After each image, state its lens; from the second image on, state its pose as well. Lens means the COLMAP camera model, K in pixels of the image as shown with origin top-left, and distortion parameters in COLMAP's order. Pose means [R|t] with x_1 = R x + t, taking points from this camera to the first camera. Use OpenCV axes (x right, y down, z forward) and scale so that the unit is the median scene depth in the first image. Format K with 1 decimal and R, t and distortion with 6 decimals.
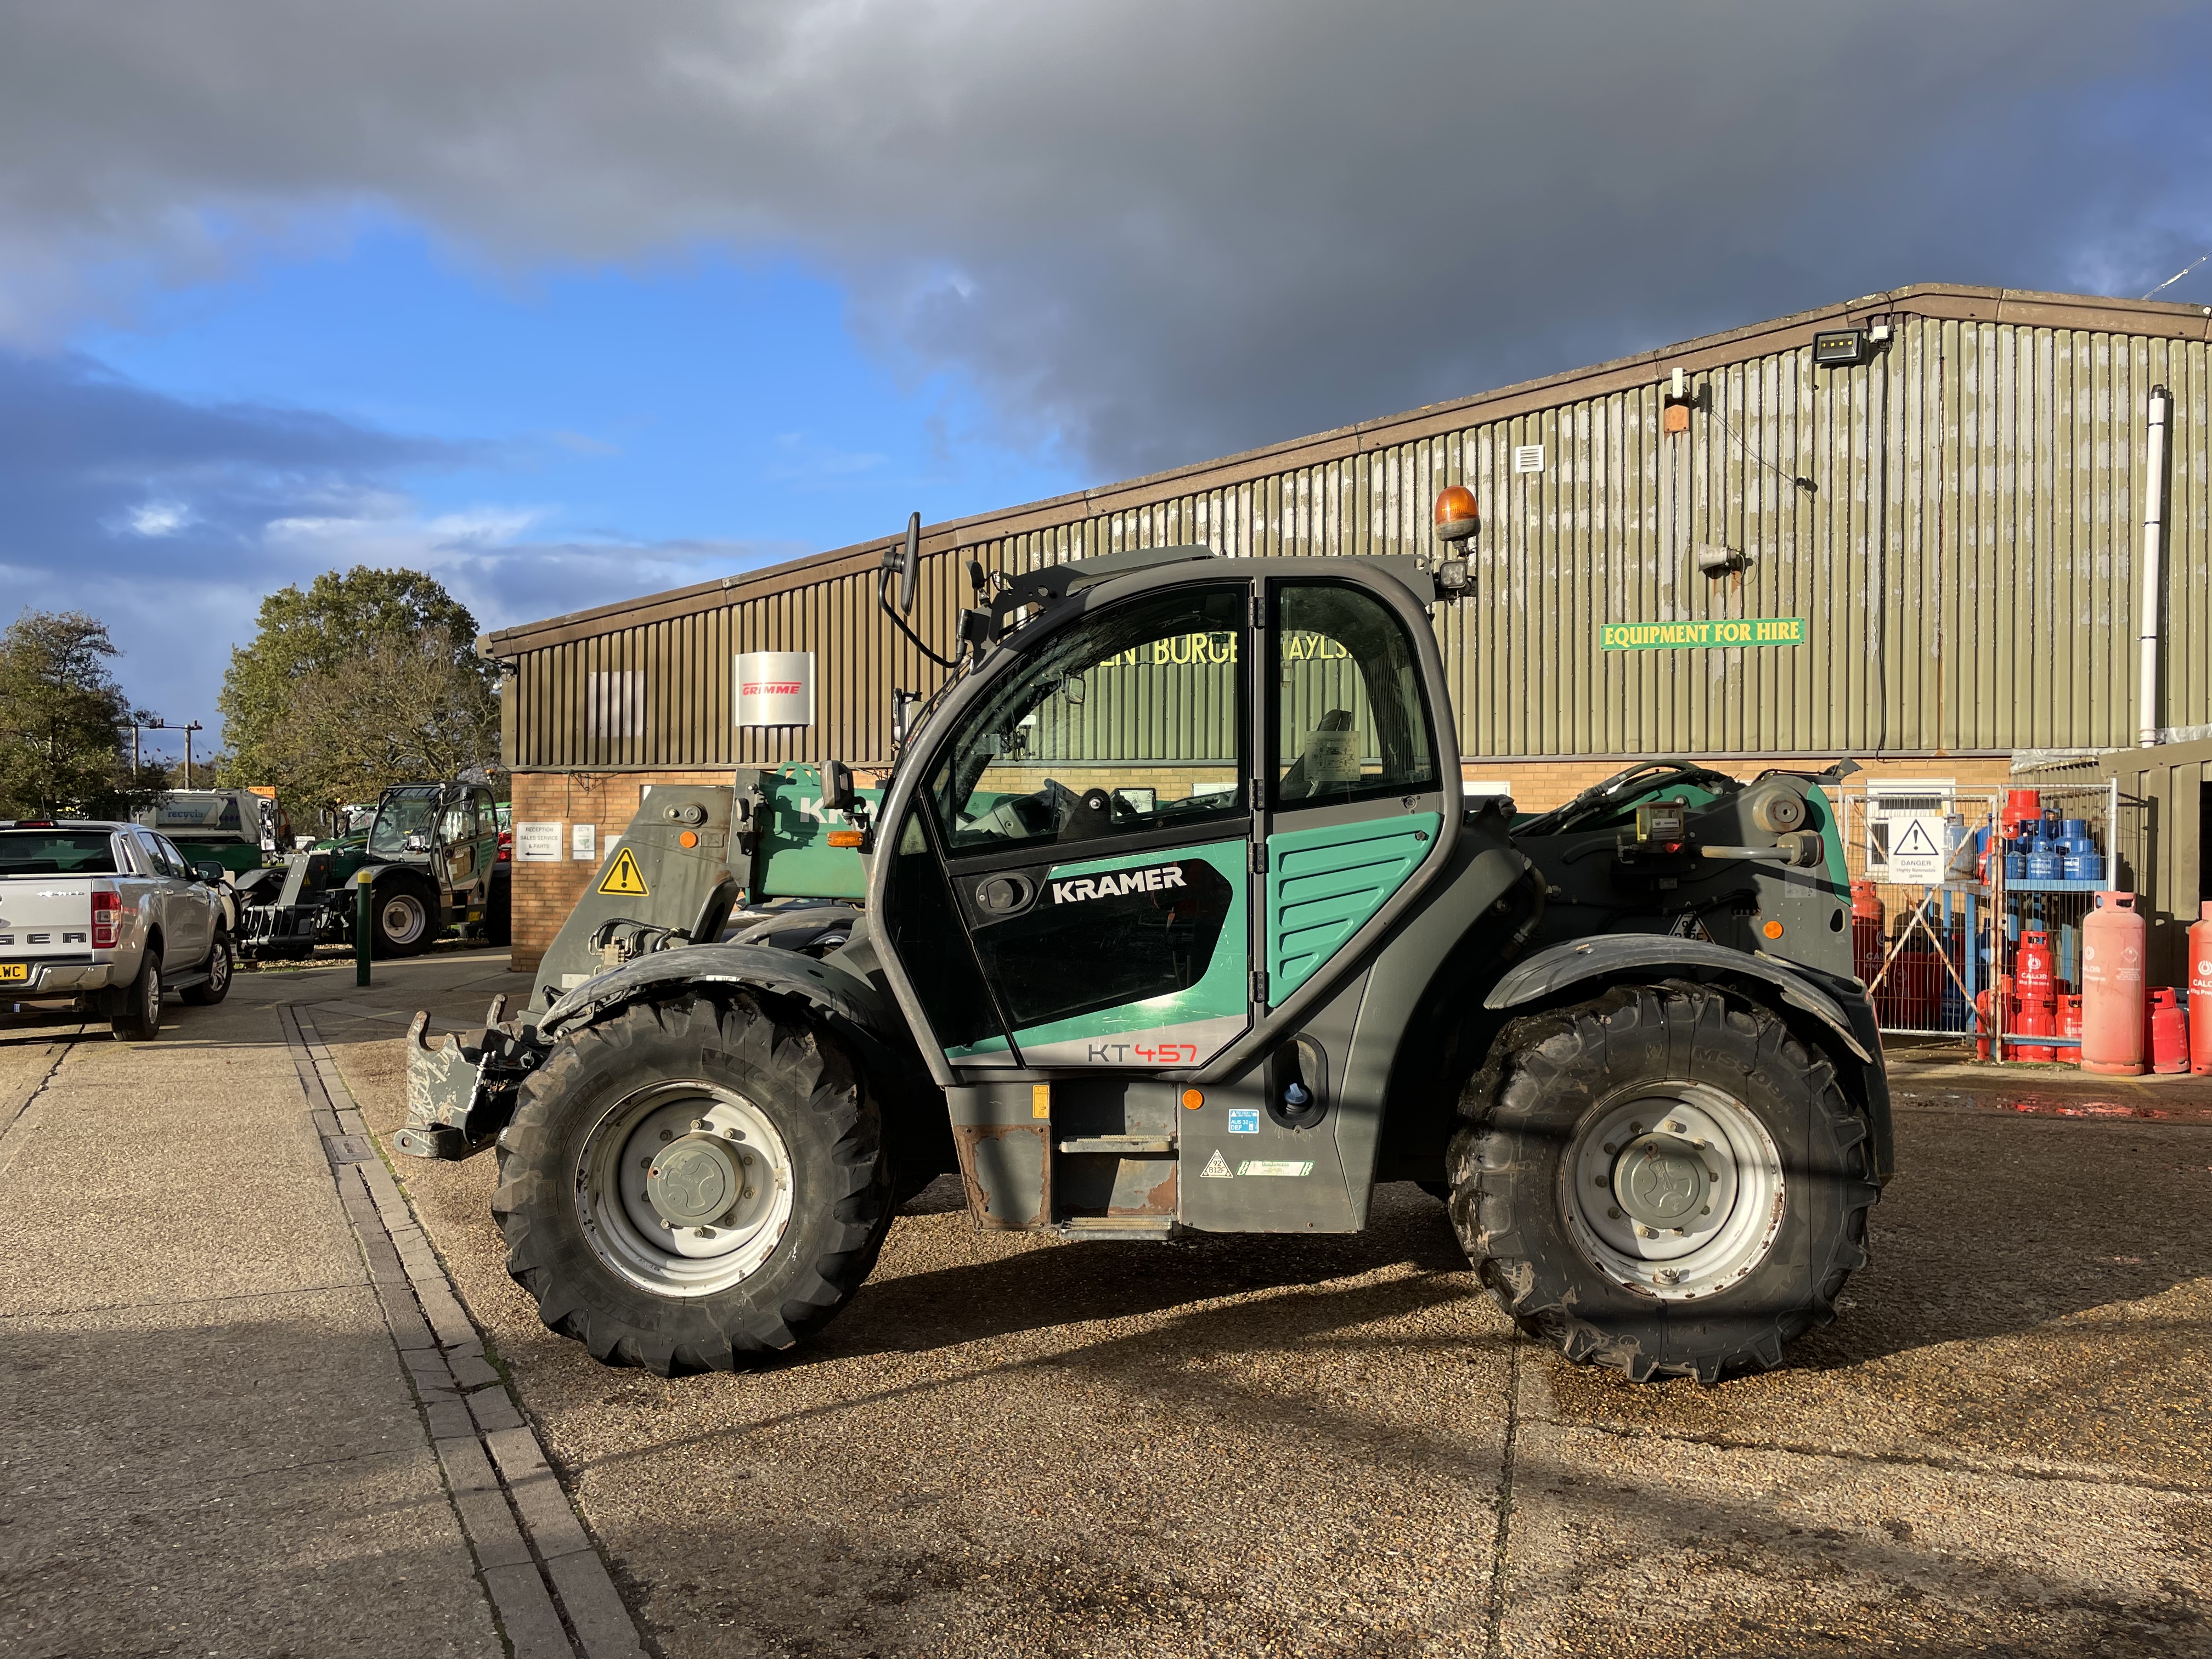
lens RADIAL K [[1669.4, 0, 1122.6], [0, 1669.4, 837.7], [0, 0, 1]] dist [0.096064, -0.125515]
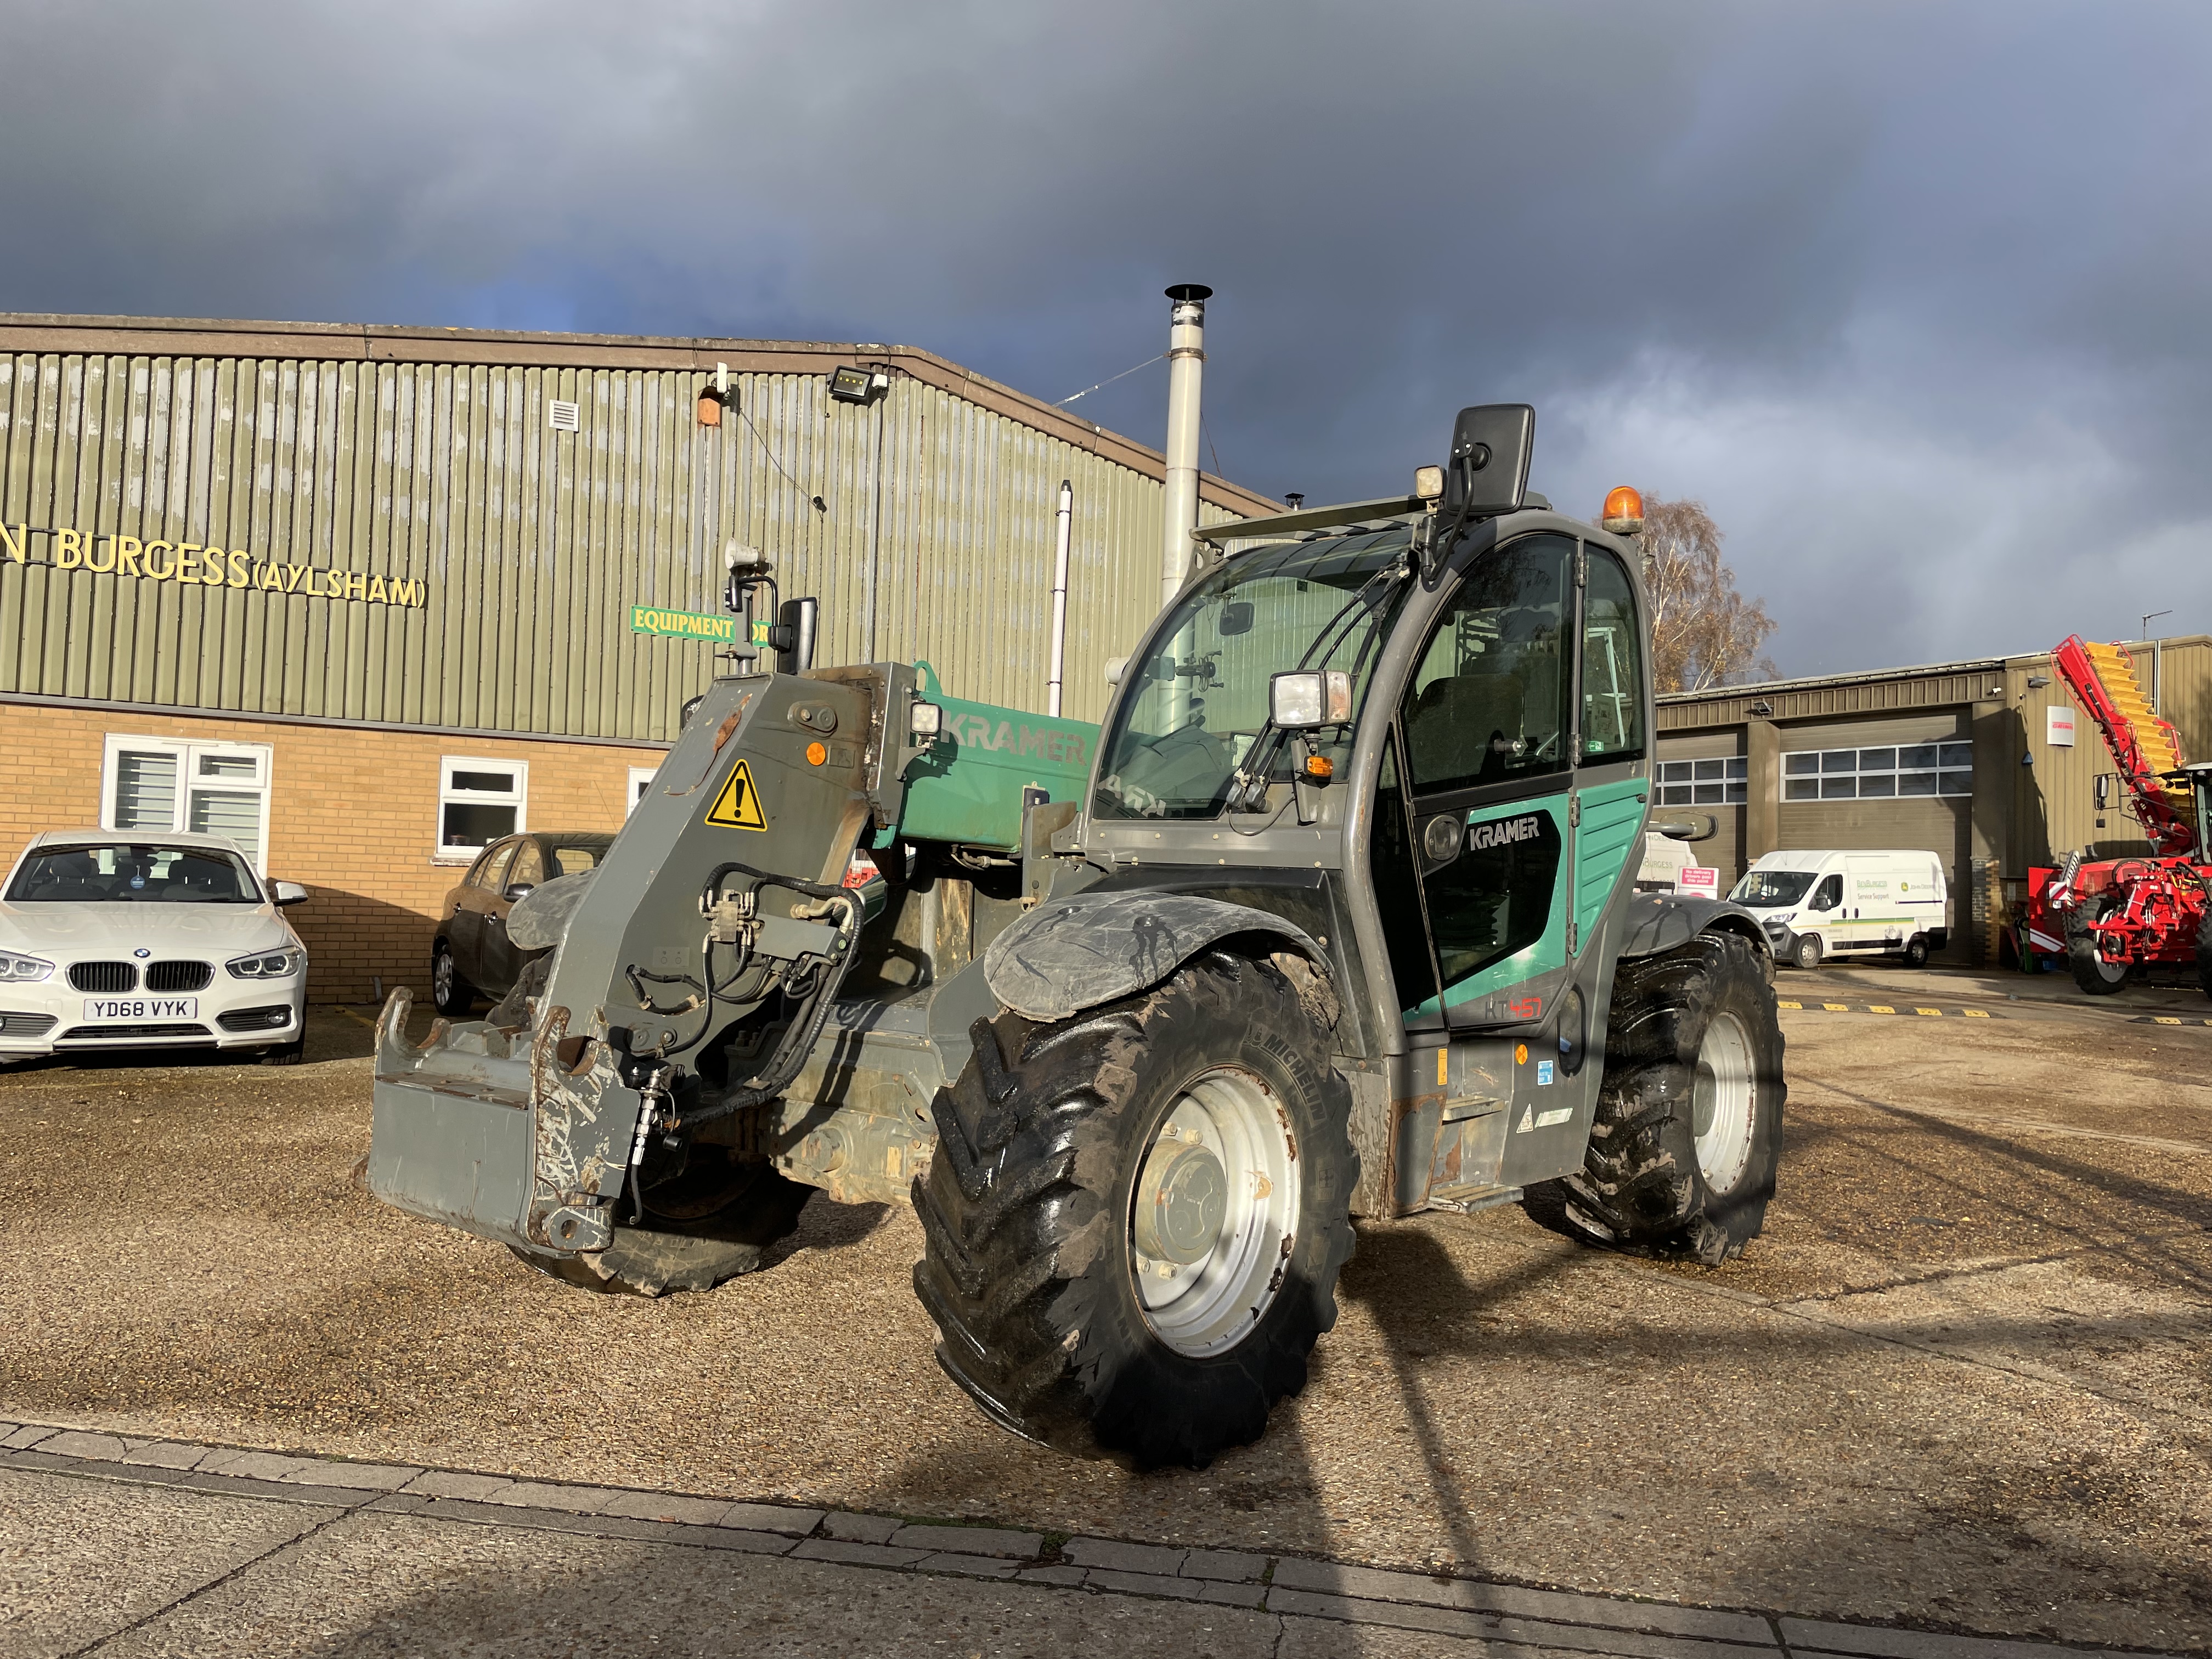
lens RADIAL K [[1669.4, 0, 1113.2], [0, 1669.4, 822.5], [0, 0, 1]] dist [0.096064, -0.125515]
pose [[0.639735, 0.043634, 0.767356, -0.287799], [-0.031747, 0.999035, -0.030340, 0.019054], [-0.767939, -0.004952, 0.640504, 0.181599]]
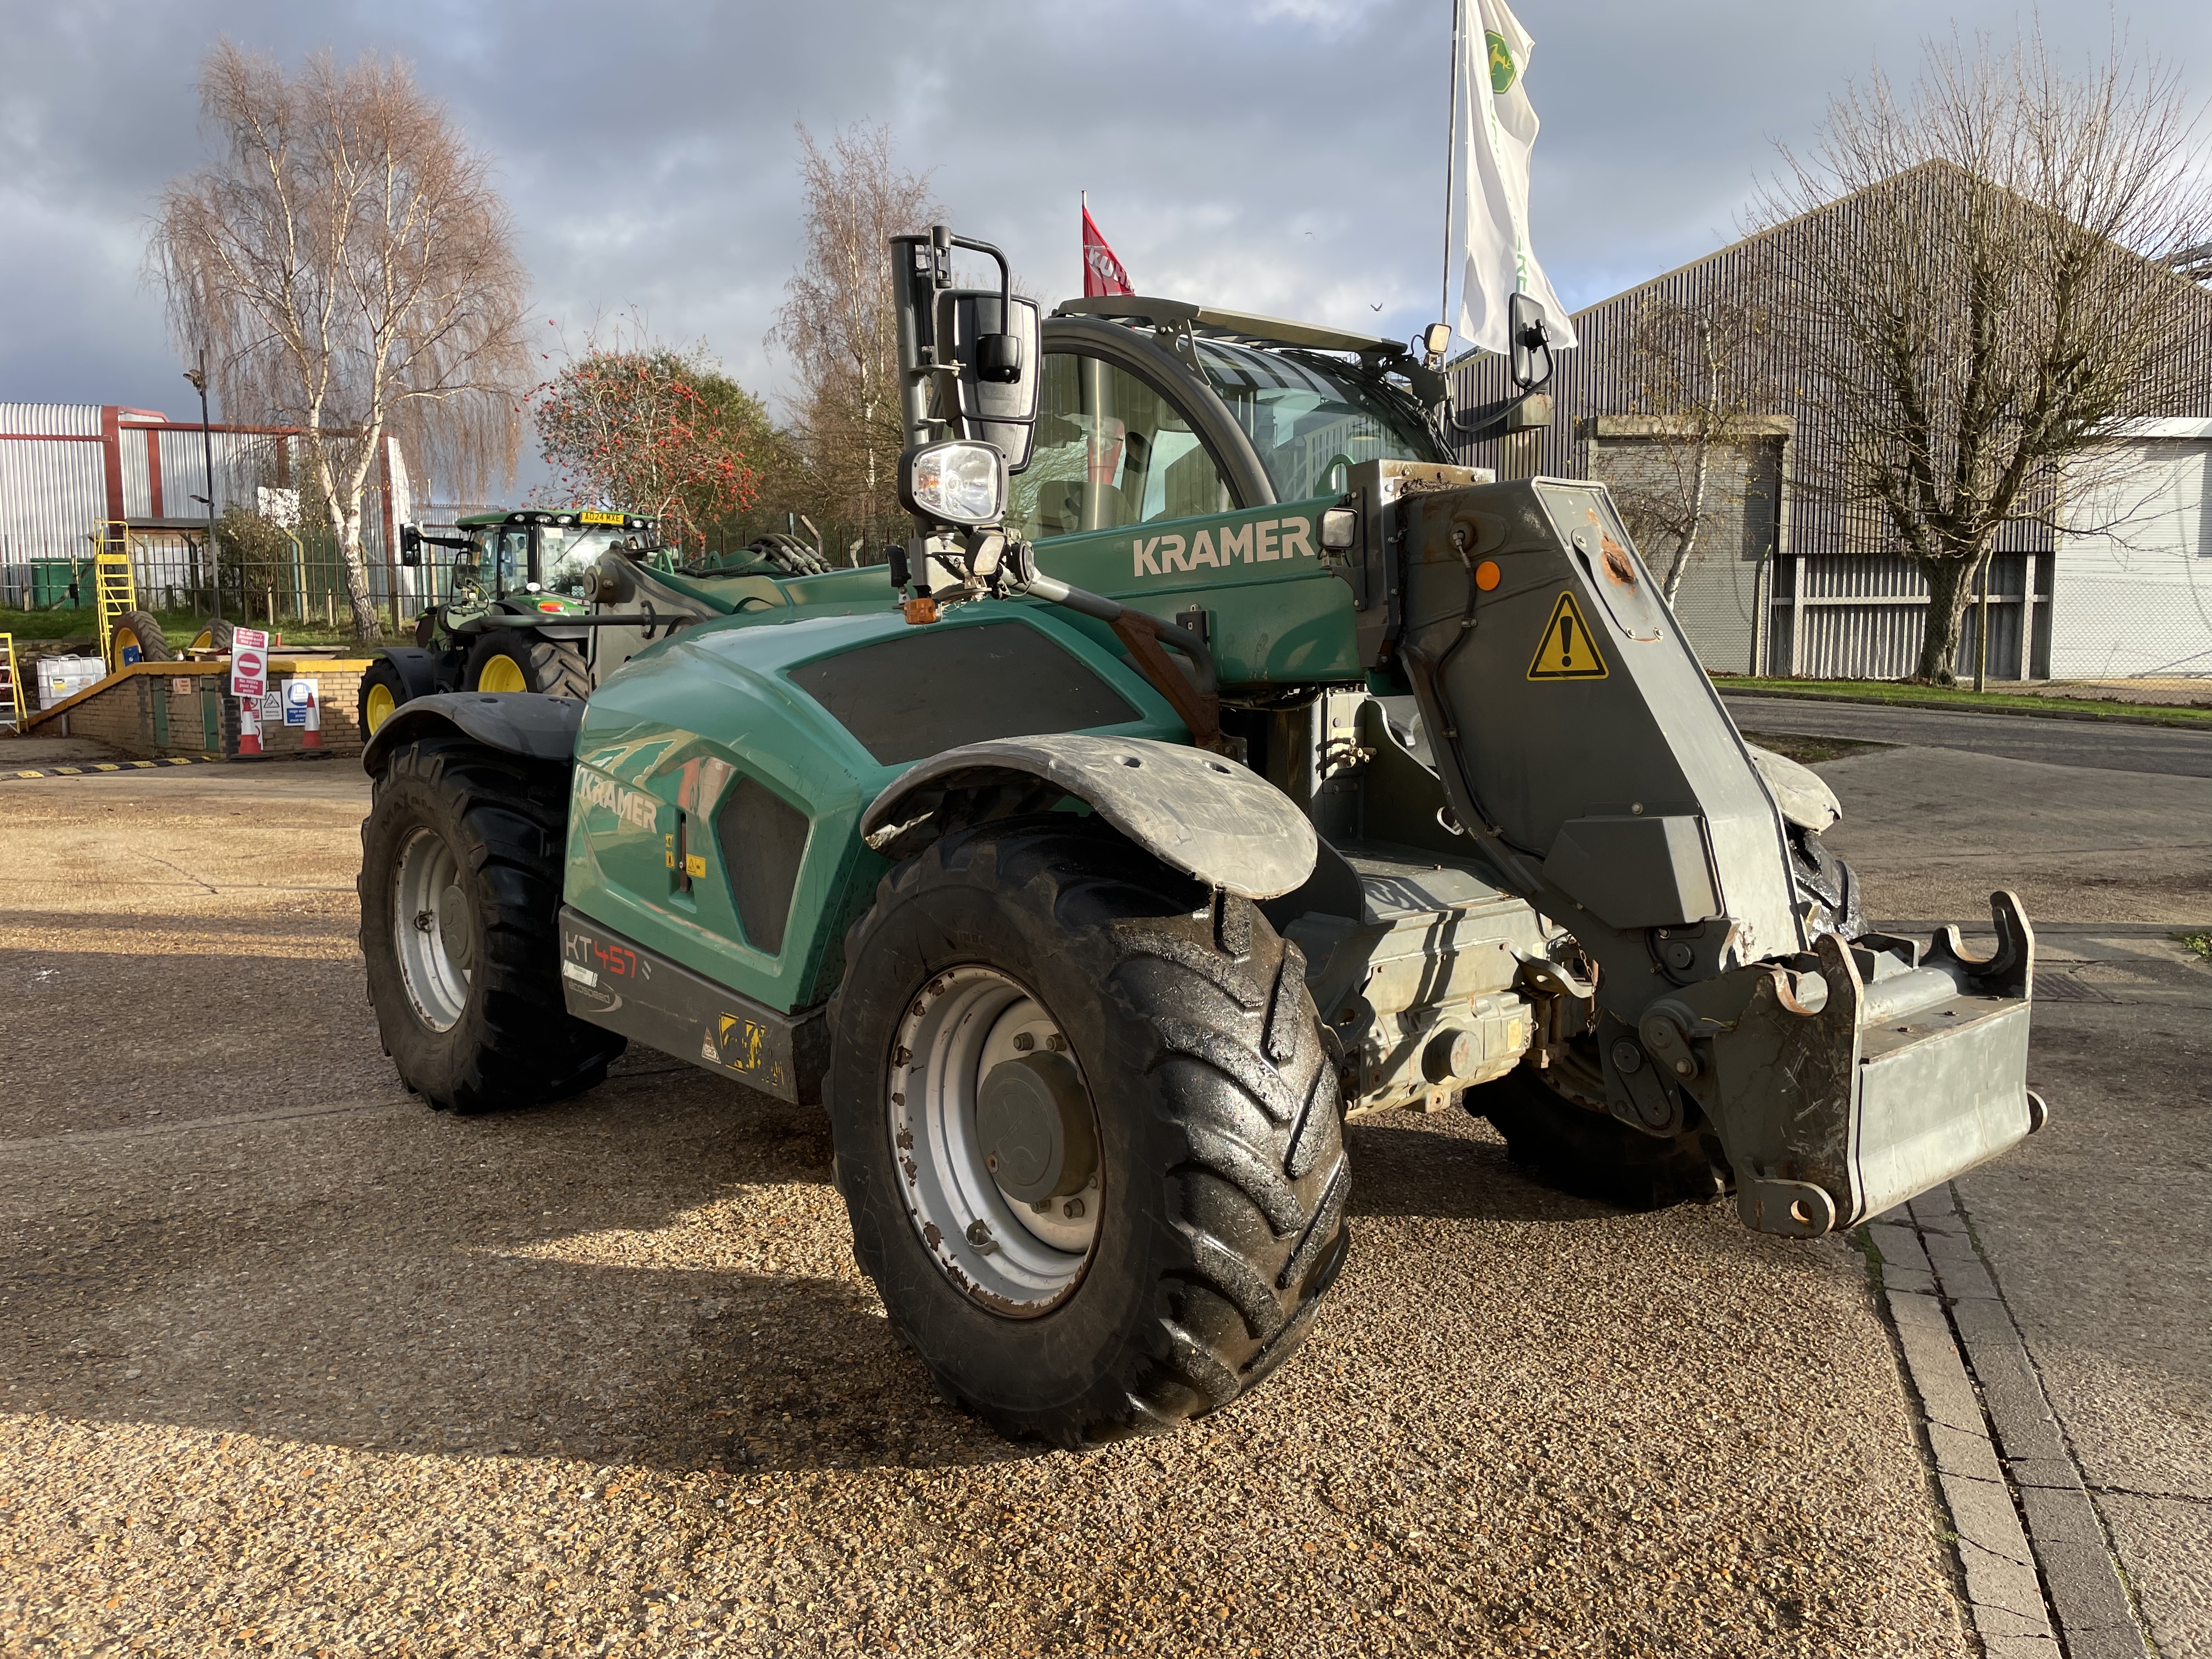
lens RADIAL K [[1669.4, 0, 1129.3], [0, 1669.4, 814.2], [0, 0, 1]] dist [0.096064, -0.125515]
pose [[-0.679653, -0.074099, 0.729782, -0.237918], [0.001801, 0.994713, 0.102676, 0.008190], [-0.733532, 0.071099, -0.675926, 0.605417]]
